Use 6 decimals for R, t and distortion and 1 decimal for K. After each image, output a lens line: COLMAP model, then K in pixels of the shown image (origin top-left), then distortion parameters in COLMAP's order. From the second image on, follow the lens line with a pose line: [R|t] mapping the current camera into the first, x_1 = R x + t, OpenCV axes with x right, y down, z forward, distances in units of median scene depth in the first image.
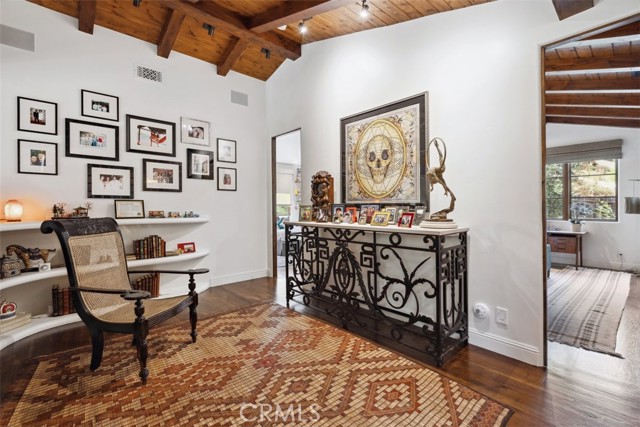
lens RADIAL K [[285.9, 0, 321.4], [0, 285.9, 209.8], [0, 0, 1]] dist [0.007975, -0.002417]
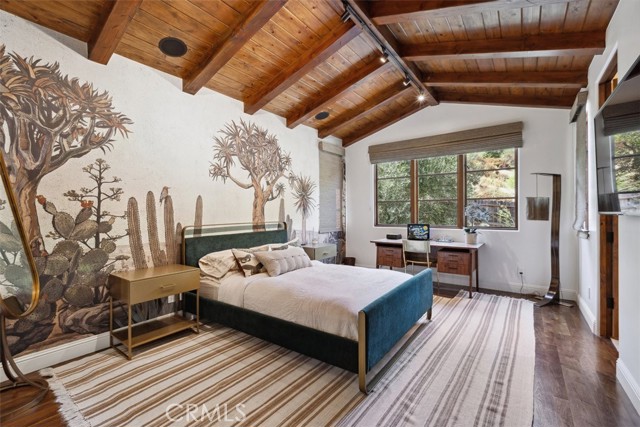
lens RADIAL K [[285.9, 0, 318.0], [0, 285.9, 214.6], [0, 0, 1]] dist [0.007975, -0.002417]
pose [[0.980017, -0.002962, 0.198889, 0.349755], [0.002621, 0.999995, 0.001976, -0.003452], [-0.198894, -0.001415, 0.980020, 0.349224]]
